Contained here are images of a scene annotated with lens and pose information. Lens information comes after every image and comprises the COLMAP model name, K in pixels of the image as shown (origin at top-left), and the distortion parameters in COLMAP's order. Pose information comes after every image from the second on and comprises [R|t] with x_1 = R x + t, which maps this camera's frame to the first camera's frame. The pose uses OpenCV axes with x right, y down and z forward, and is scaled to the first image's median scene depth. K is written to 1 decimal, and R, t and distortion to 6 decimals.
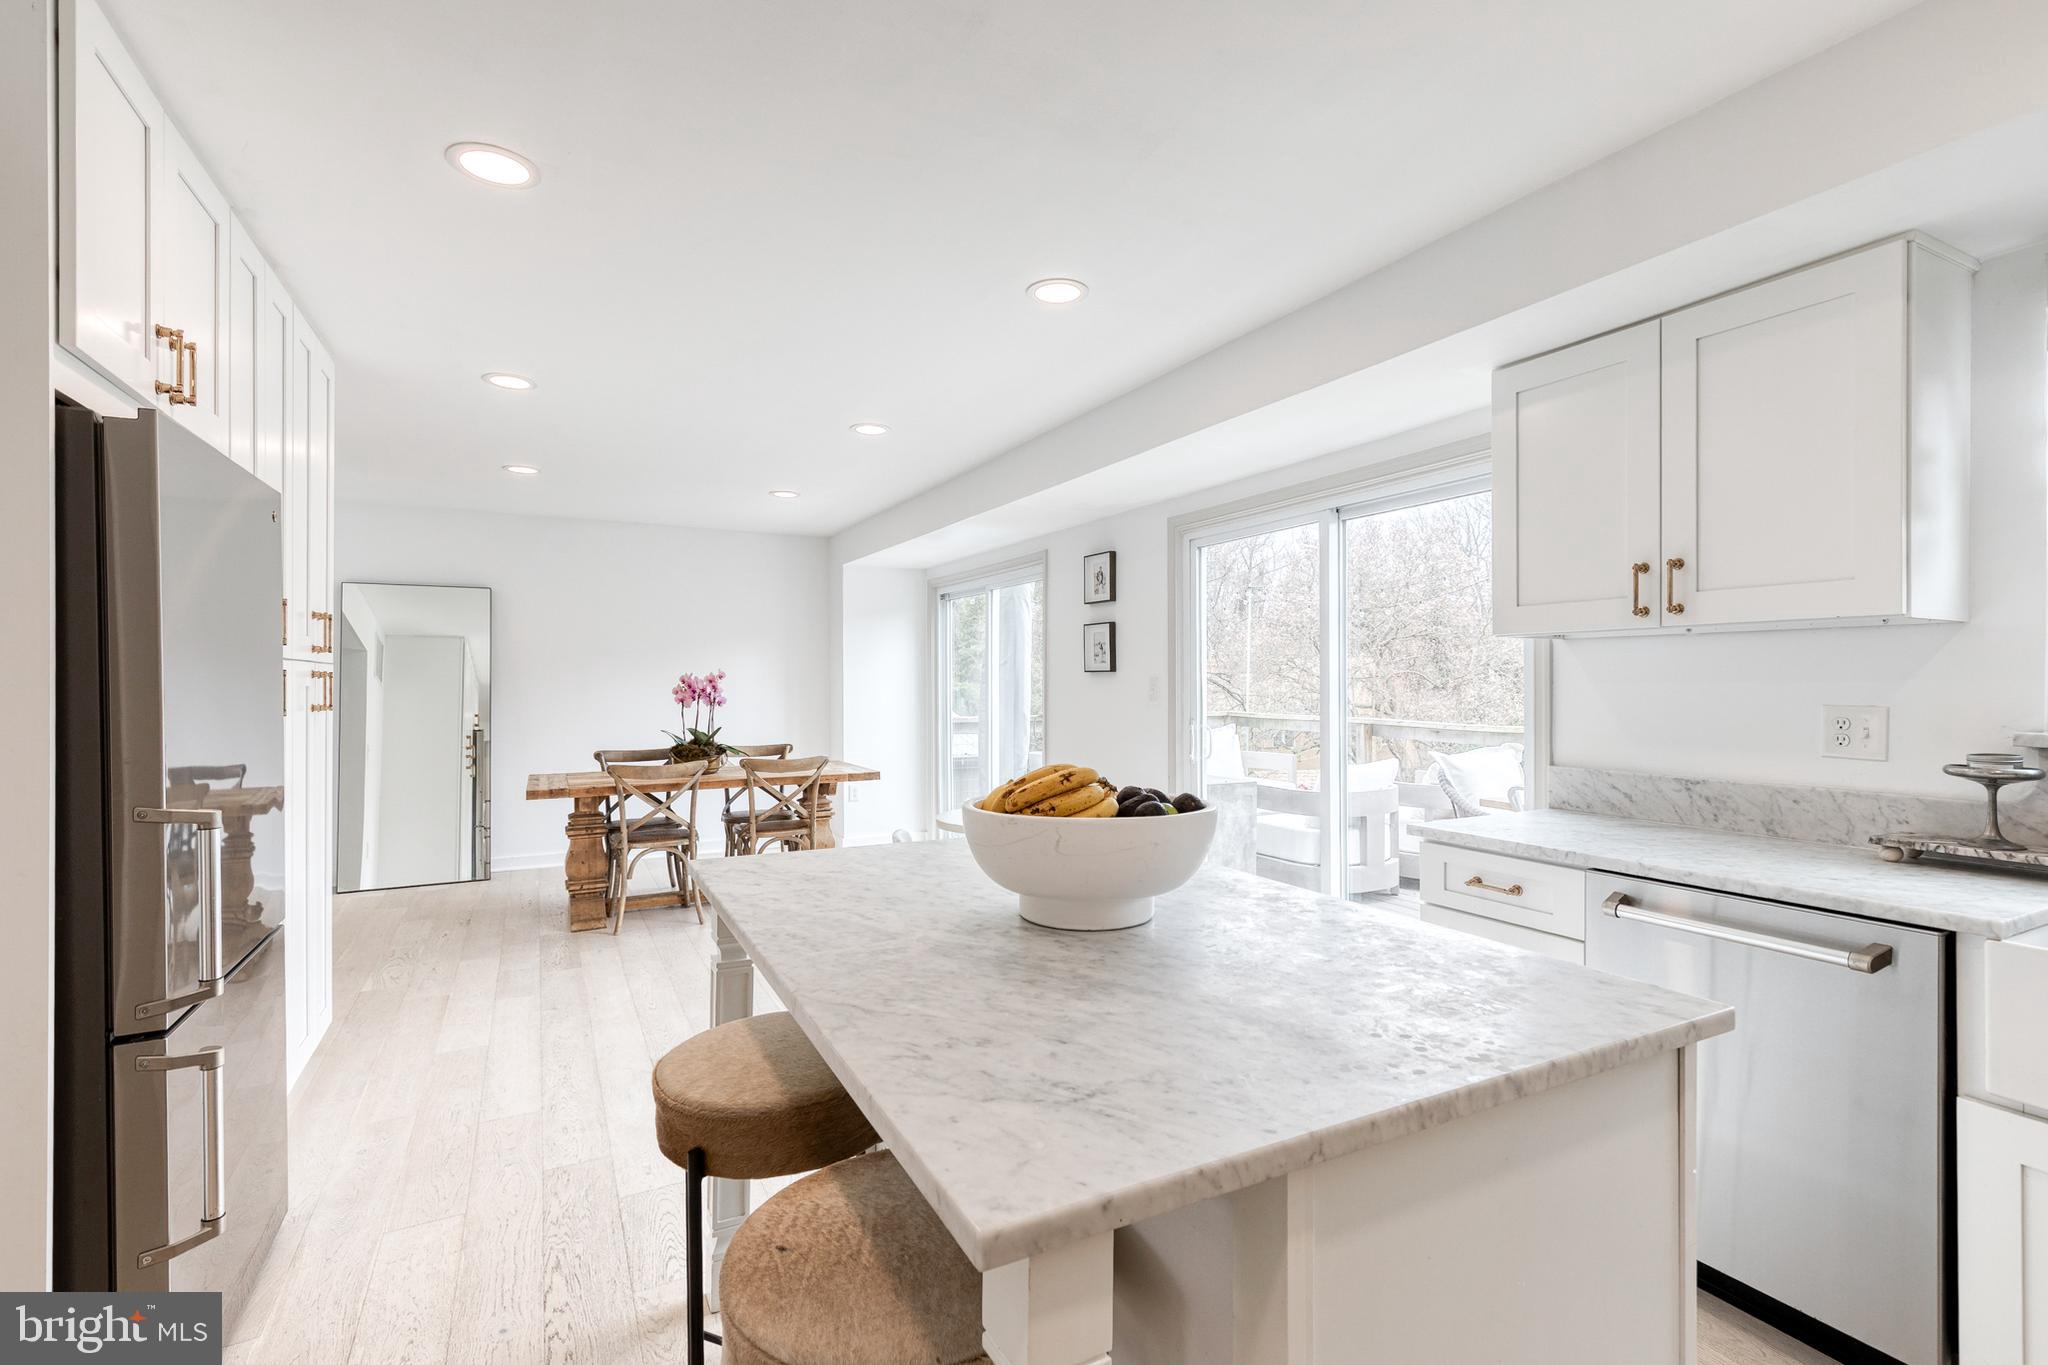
lens RADIAL K [[935.4, 0, 1049.3], [0, 935.4, 678.7], [0, 0, 1]] dist [0.007840, -0.000055]
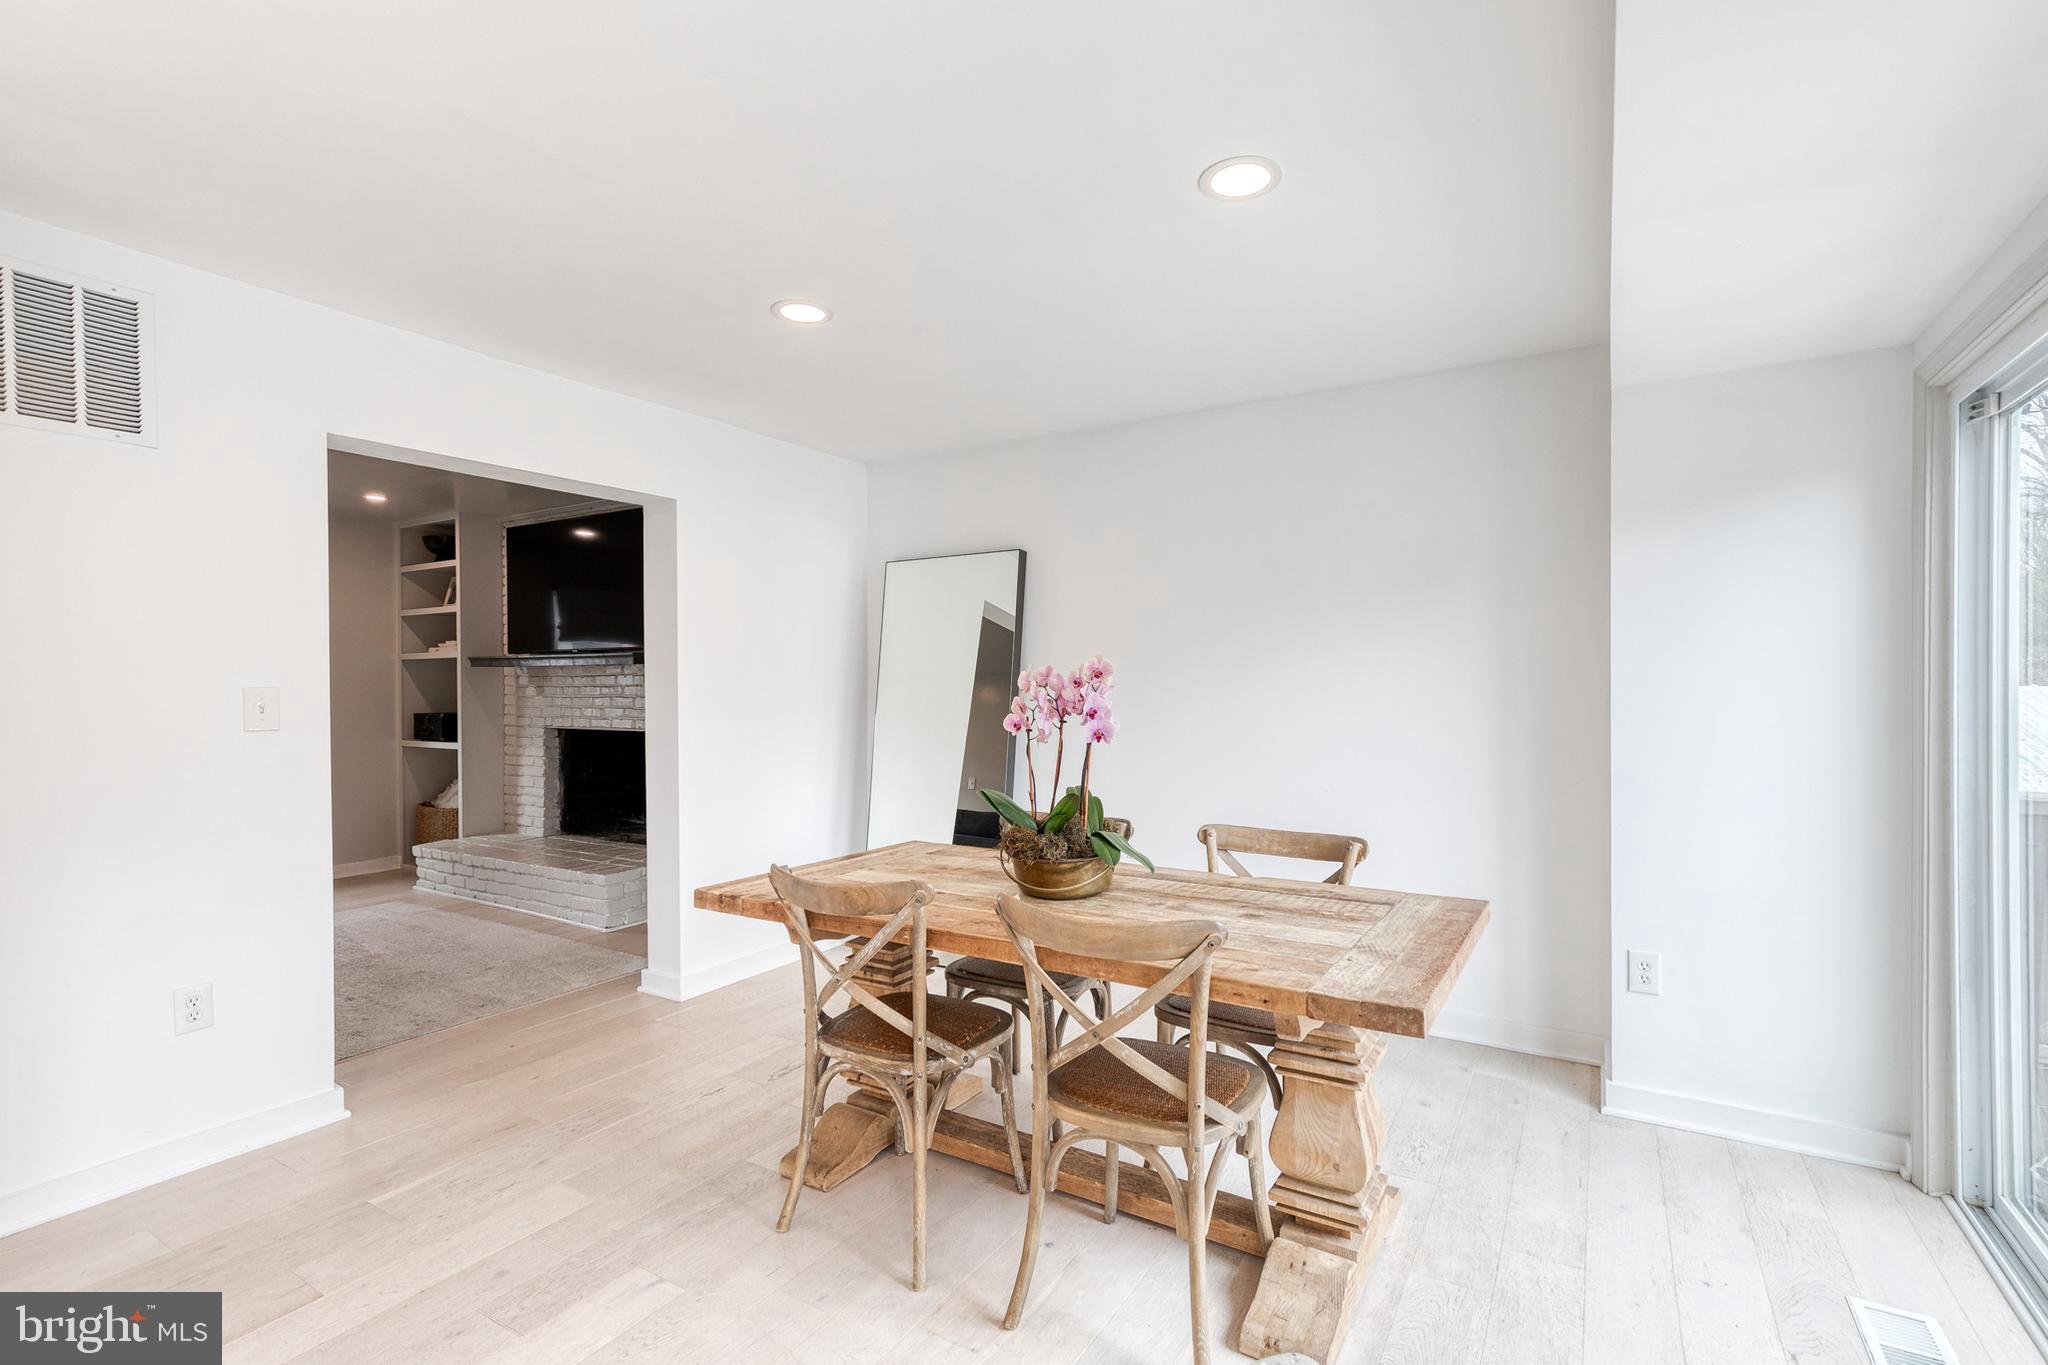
lens RADIAL K [[921.3, 0, 1041.7], [0, 921.3, 688.4], [0, 0, 1]] dist [0.005219, -0.000105]
pose [[0.495018, 0.005206, -0.868867, 0.000906], [0.002422, 0.999970, 0.007371, 0.005205], [0.868880, -0.005753, 0.494990, 1.672504]]
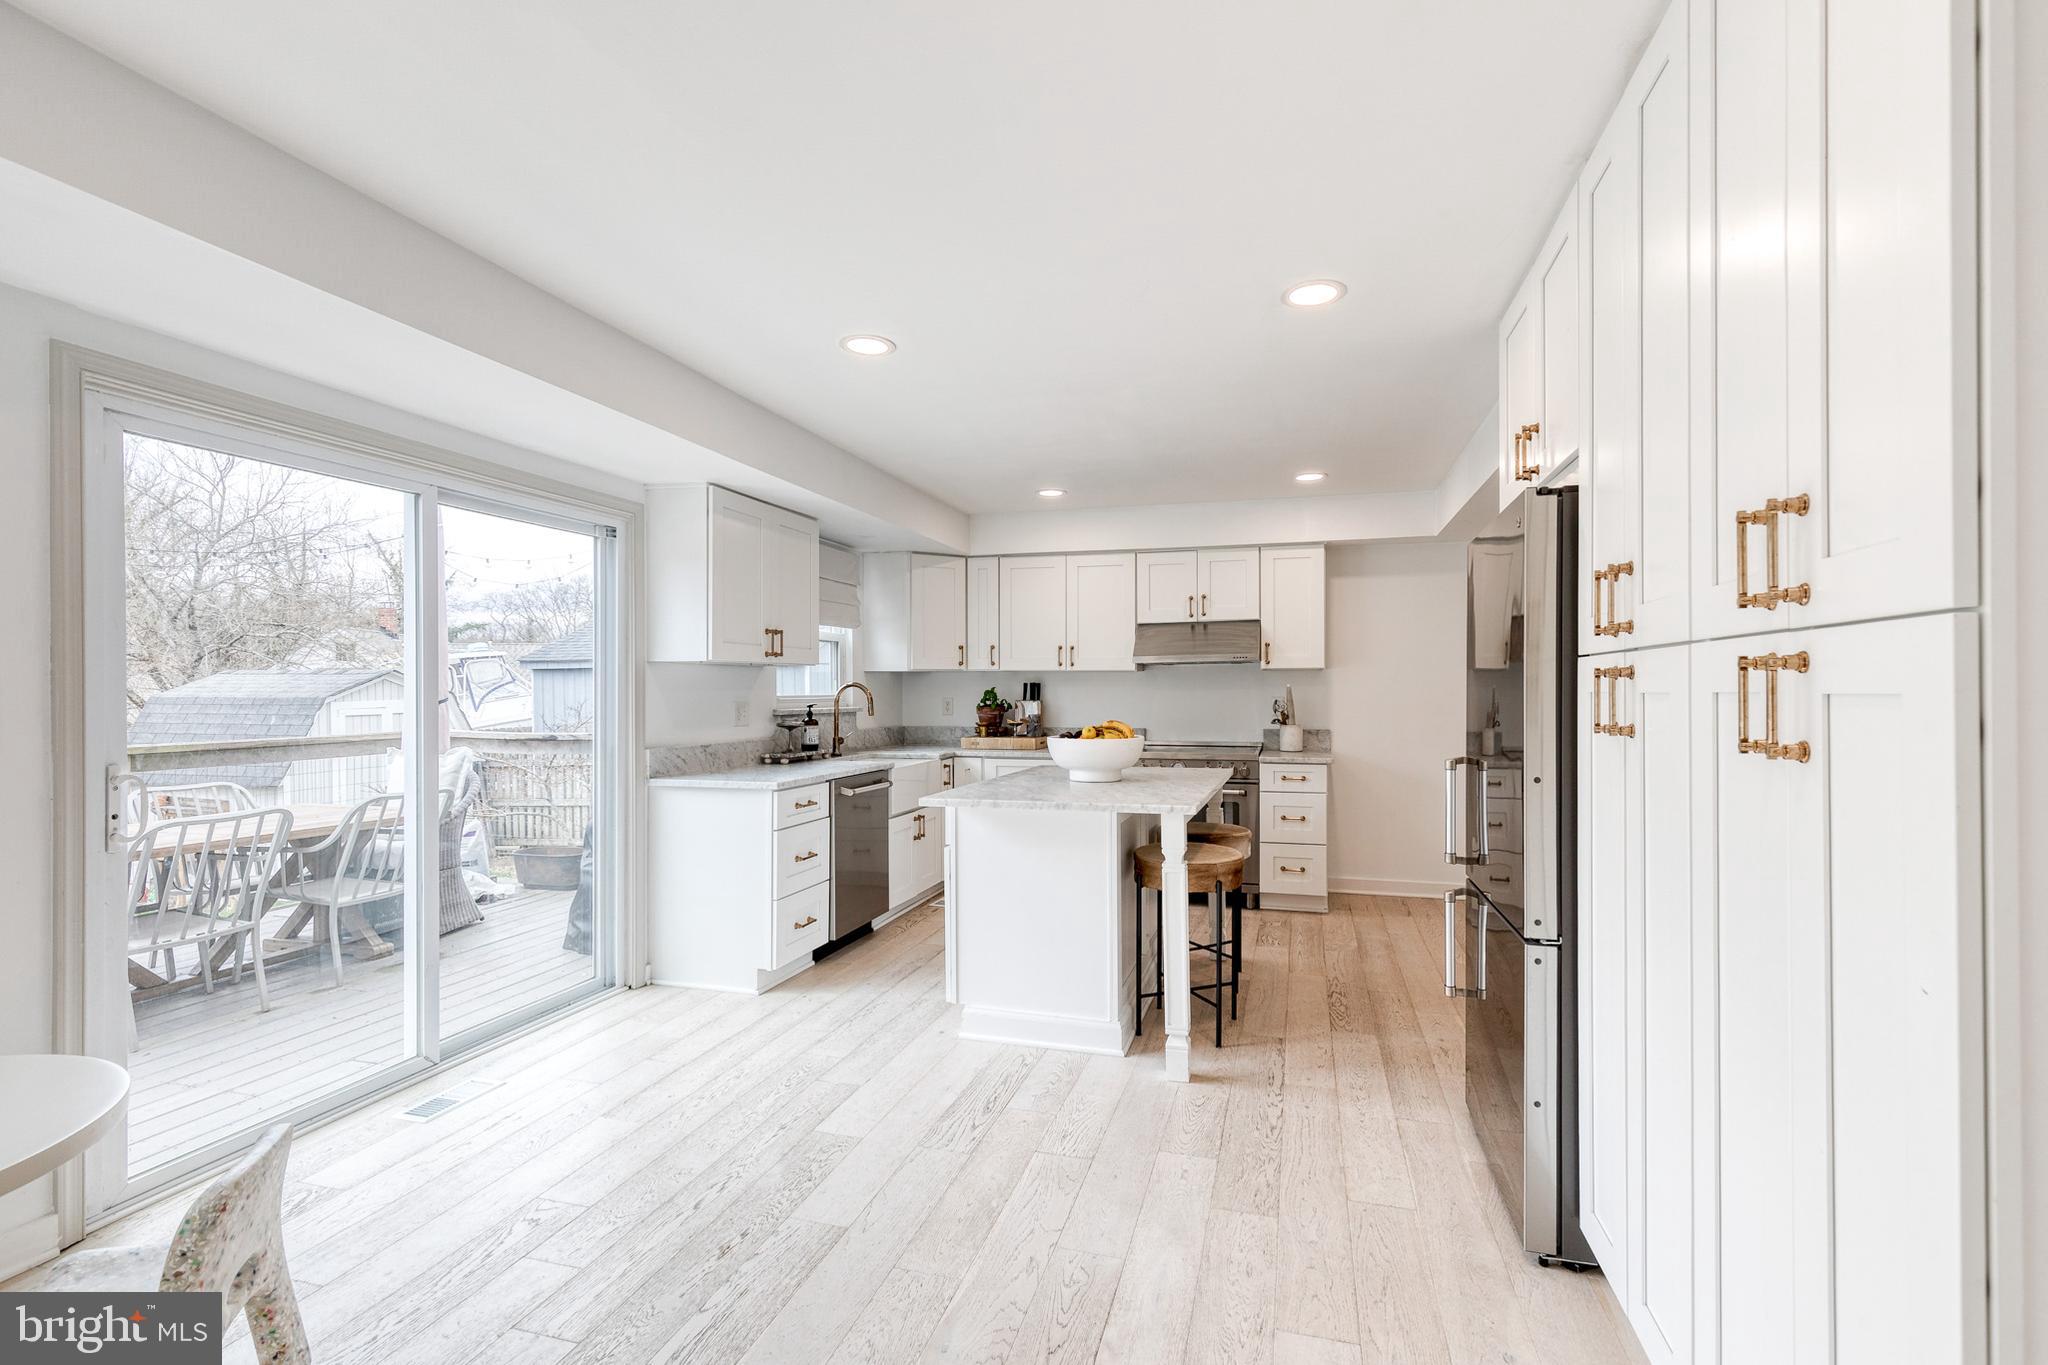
lens RADIAL K [[921.3, 0, 1041.7], [0, 921.3, 688.4], [0, 0, 1]] dist [0.005219, -0.000105]
pose [[-0.716266, 0.005711, 0.697804, -0.984950], [0.001191, 0.999975, -0.006962, 0.011787], [-0.697827, -0.004156, -0.716255, 1.772987]]
